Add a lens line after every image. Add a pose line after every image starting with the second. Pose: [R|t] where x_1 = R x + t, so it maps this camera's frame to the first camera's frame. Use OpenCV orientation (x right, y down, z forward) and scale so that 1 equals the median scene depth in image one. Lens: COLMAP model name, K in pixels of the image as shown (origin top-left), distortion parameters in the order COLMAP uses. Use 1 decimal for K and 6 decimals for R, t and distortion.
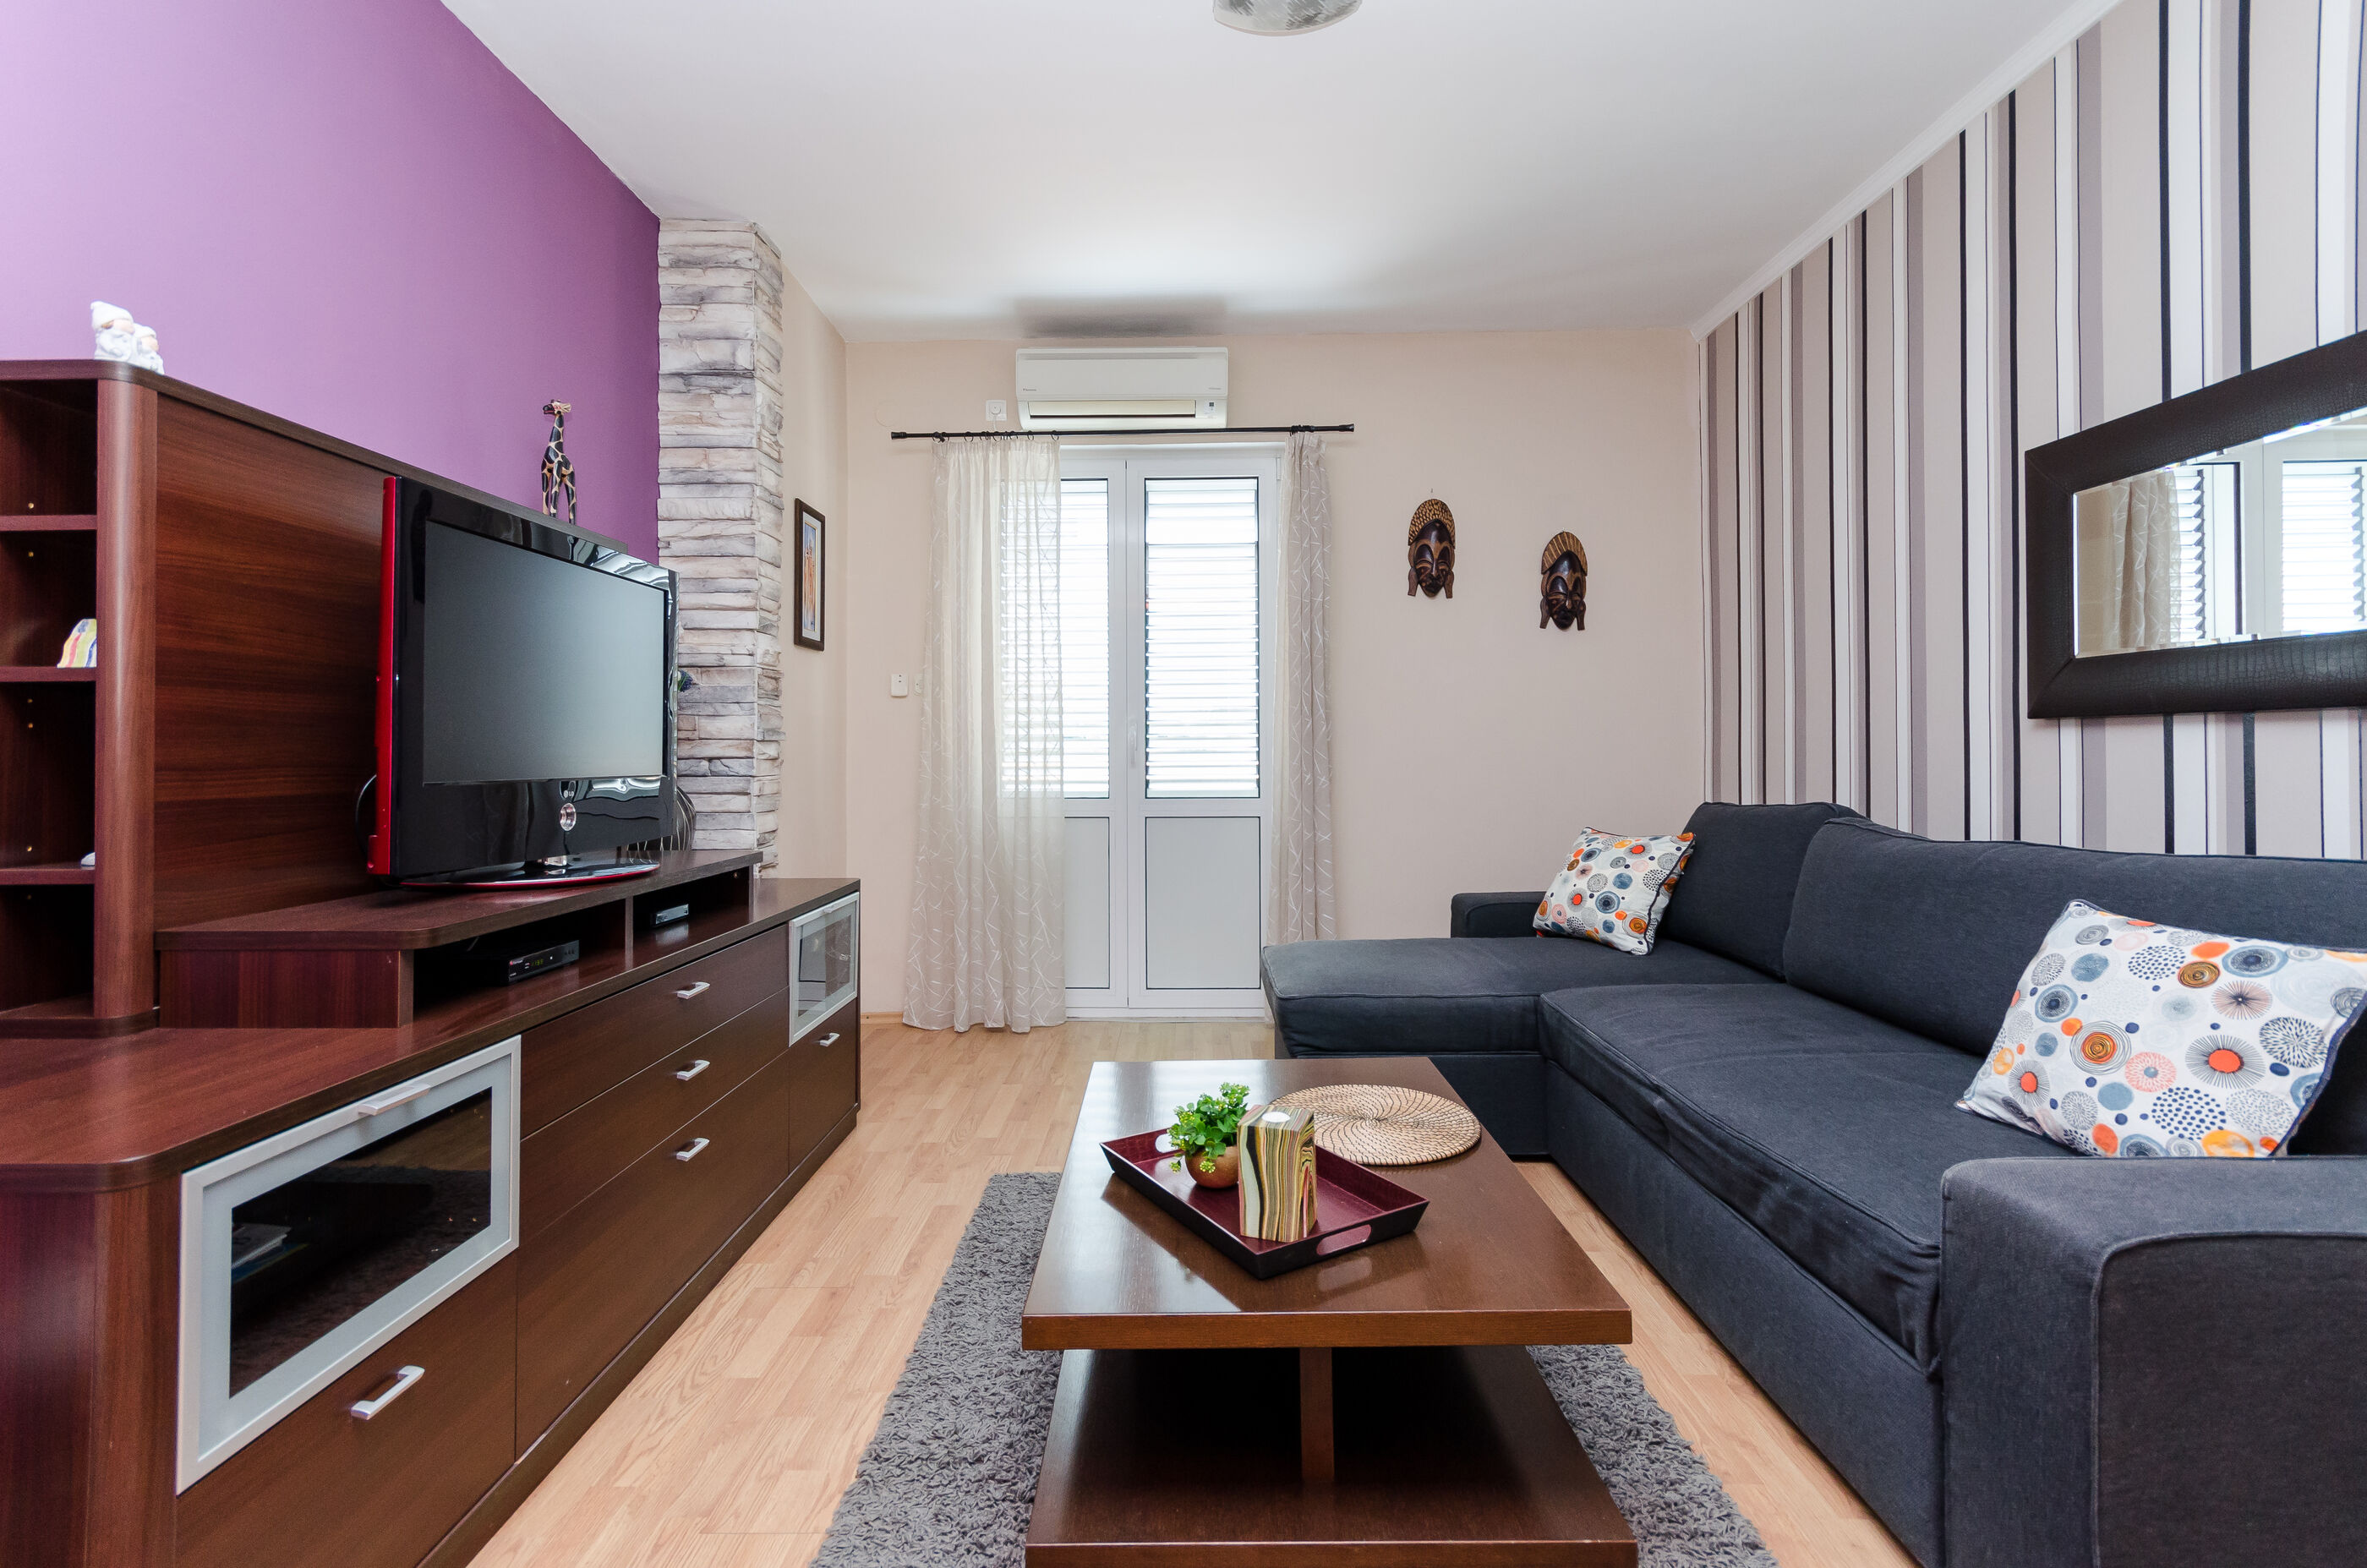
lens RADIAL K [[1052.8, 0, 1167.8], [0, 1052.8, 740.9], [0, 0, 1]] dist [0.000279, 0.000587]
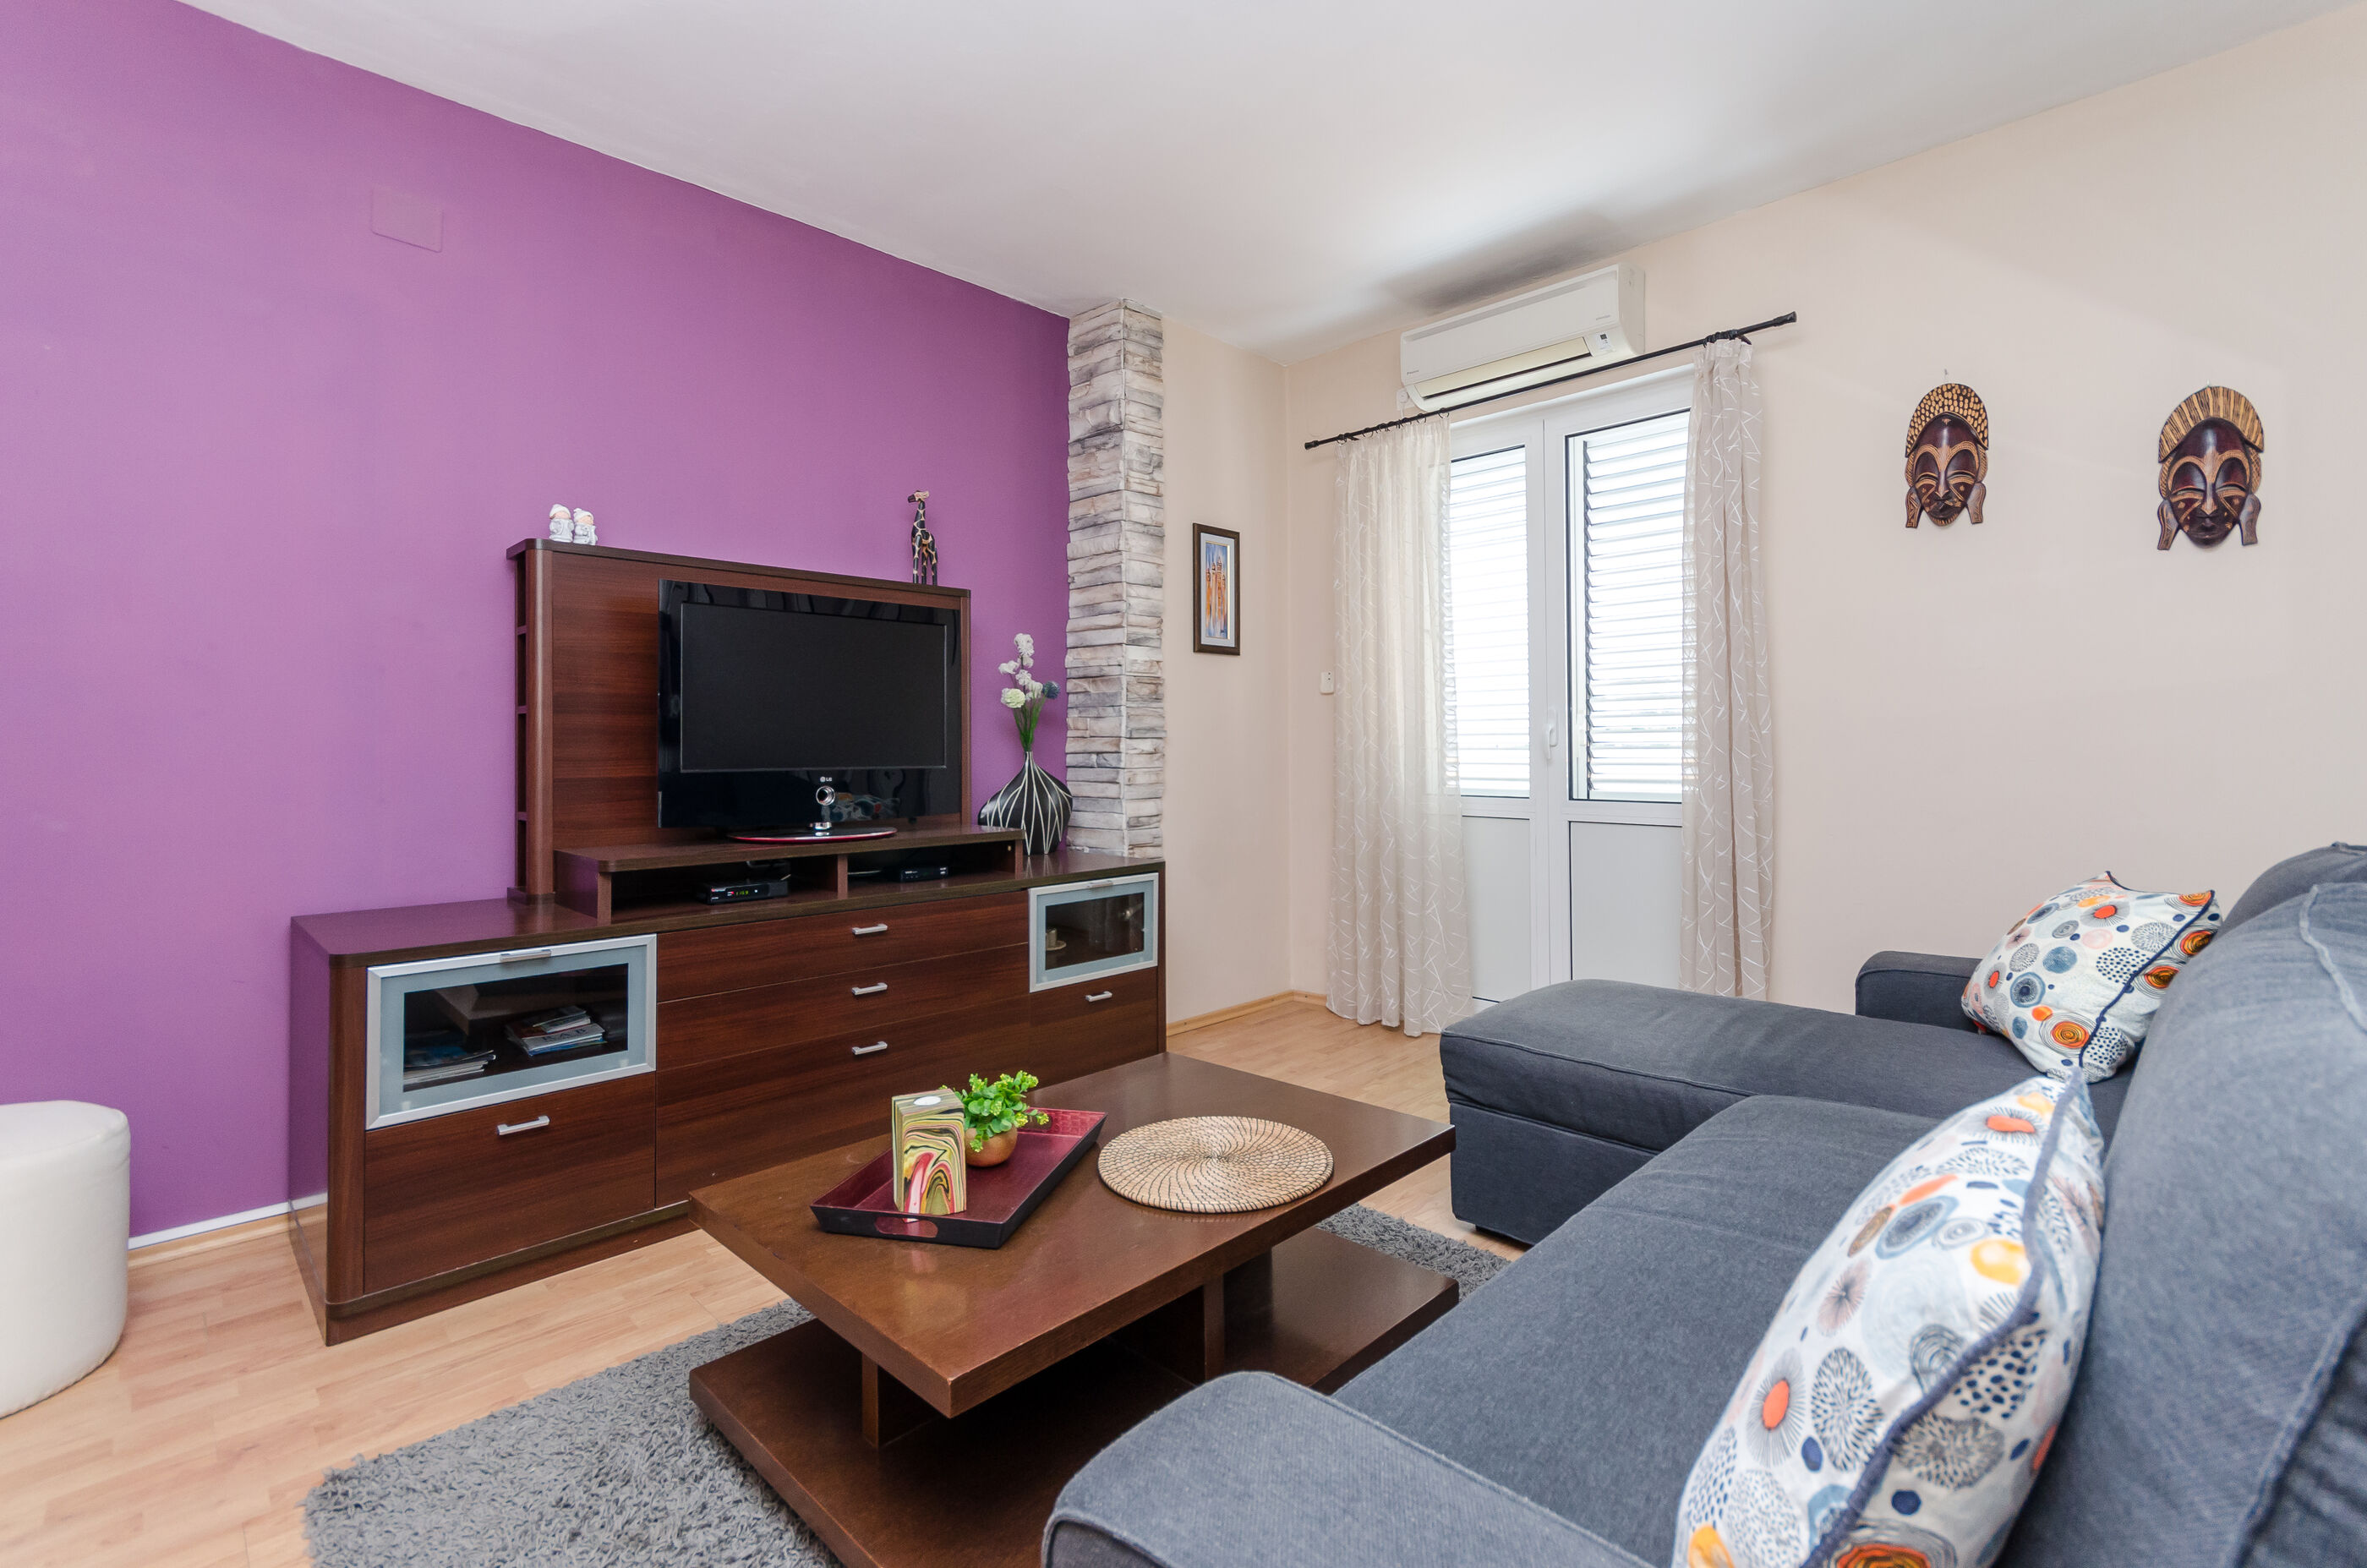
lens RADIAL K [[1058.7, 0, 1188.7], [0, 1058.7, 728.4], [0, 0, 1]] dist [0.001870, 0.000062]
pose [[0.725724, -0.010017, -0.687913, 0.476782], [0.008600, 0.999948, -0.005489, -0.003656], [0.687932, -0.001933, 0.725772, 0.190031]]
